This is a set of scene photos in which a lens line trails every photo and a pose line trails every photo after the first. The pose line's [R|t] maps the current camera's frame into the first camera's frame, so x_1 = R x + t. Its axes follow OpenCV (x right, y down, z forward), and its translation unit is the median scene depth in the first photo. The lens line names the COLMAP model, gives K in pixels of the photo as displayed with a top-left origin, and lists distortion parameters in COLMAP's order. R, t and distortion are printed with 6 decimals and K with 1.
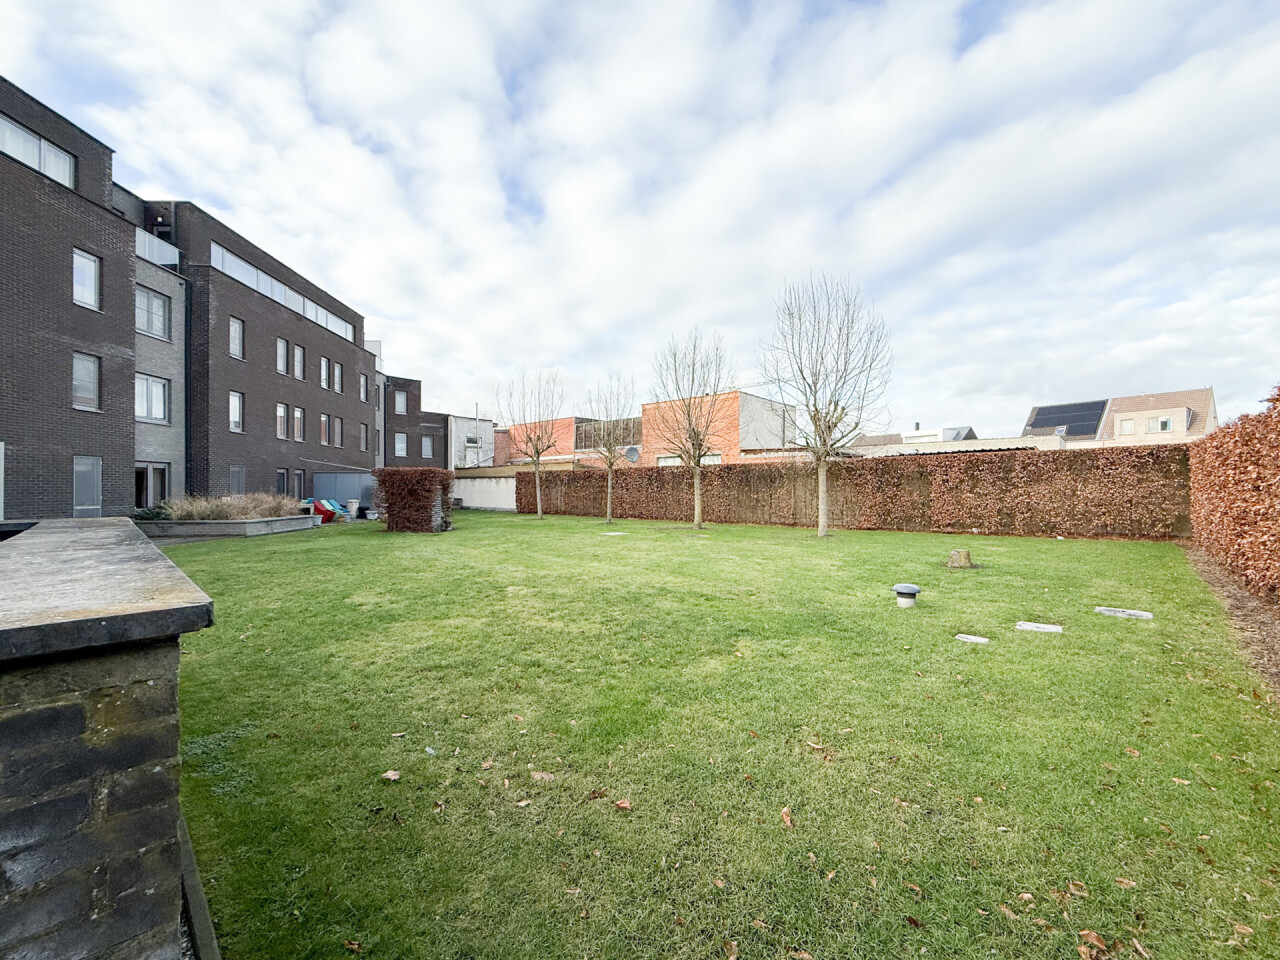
lens RADIAL K [[513.0, 0, 637.0], [0, 513.0, 489.7], [0, 0, 1]] dist [-0.001021, 0.000053]
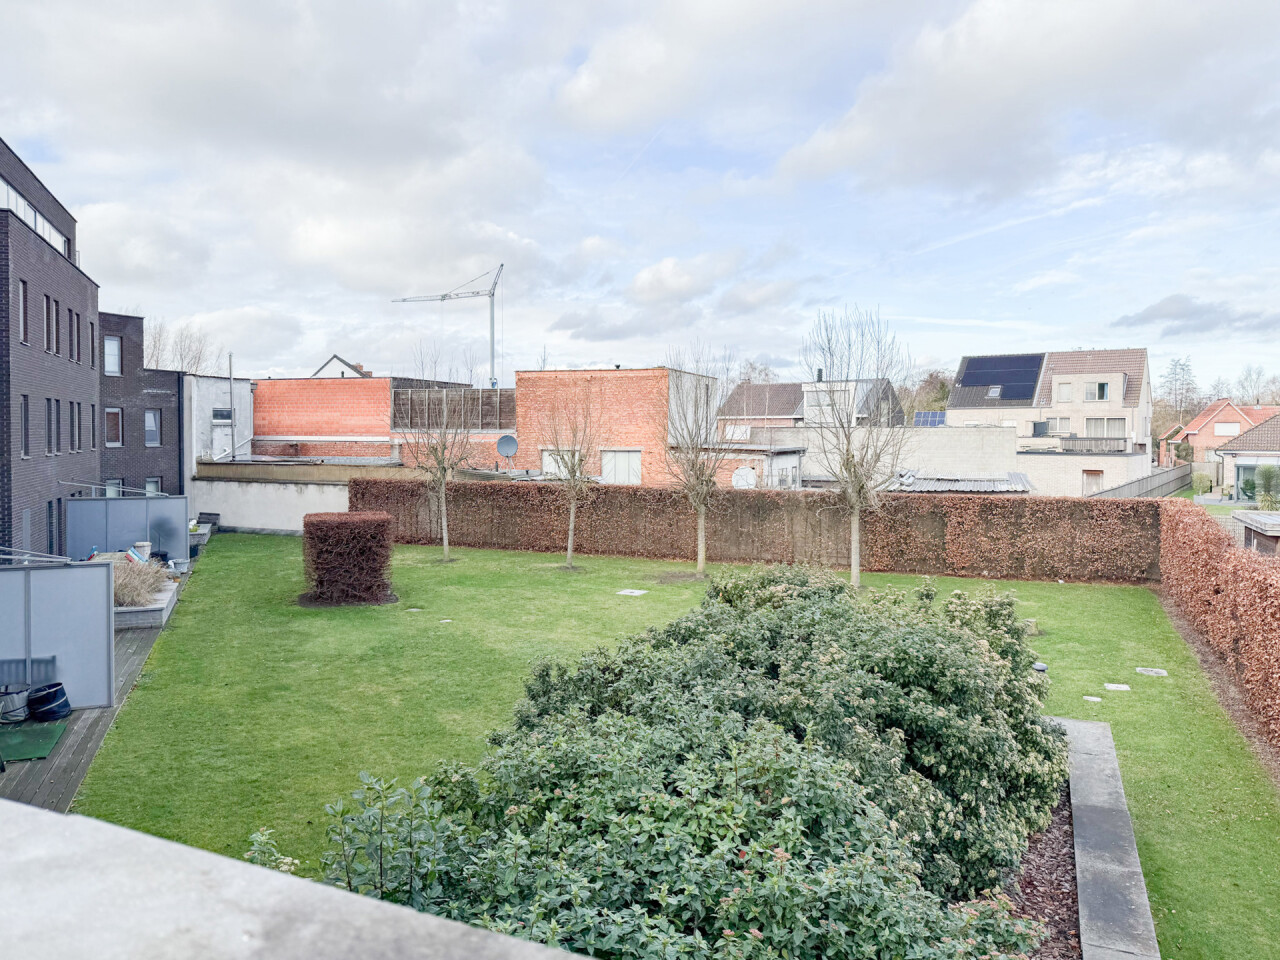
lens RADIAL K [[893.7, 0, 641.0], [0, 893.7, 474.5], [0, 0, 1]] dist [0.029418, -0.000570]
pose [[0.942369, -0.005390, 0.334532, -0.255731], [-0.006171, 0.999420, 0.033487, -0.076706], [-0.334518, -0.033622, 0.941789, -0.189467]]
